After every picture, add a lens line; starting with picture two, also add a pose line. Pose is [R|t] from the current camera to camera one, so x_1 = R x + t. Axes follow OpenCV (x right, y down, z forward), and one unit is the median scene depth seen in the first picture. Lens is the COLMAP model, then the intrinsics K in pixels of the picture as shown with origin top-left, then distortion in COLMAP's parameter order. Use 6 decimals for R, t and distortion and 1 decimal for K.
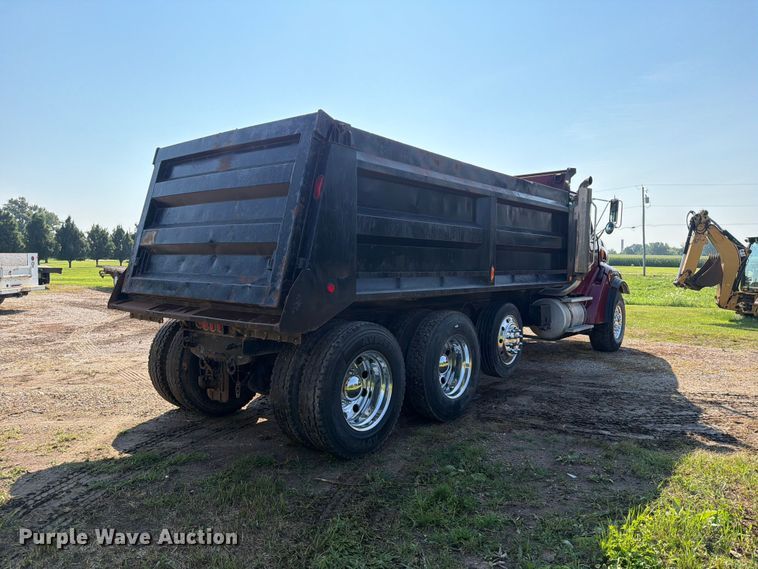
lens RADIAL K [[531.6, 0, 379.0], [0, 531.6, 284.5], [0, 0, 1]] dist [0.098545, -0.134151]
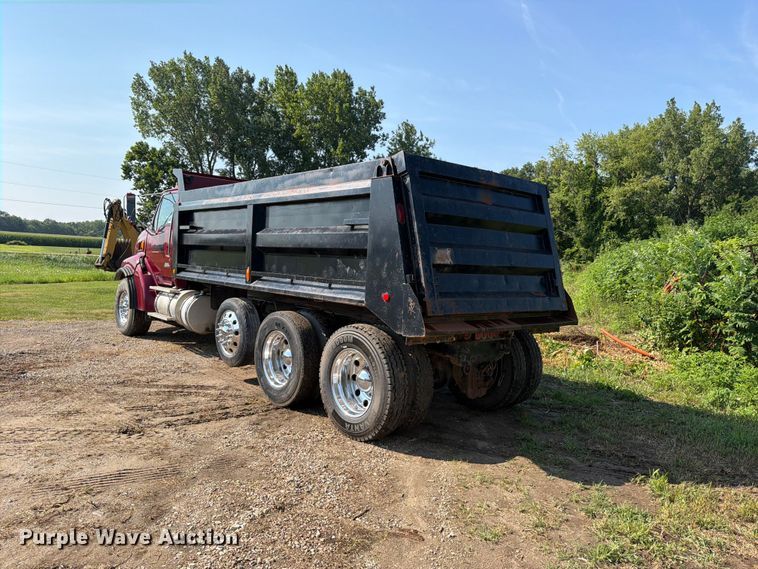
lens RADIAL K [[548.6, 0, 361.0], [0, 548.6, 284.1], [0, 0, 1]] dist [0.044225, -0.002611]
pose [[0.168540, -0.061222, 0.983792, -0.922875], [0.003028, 0.998097, 0.061593, -0.066106], [-0.985690, -0.007402, 0.168404, 0.636354]]
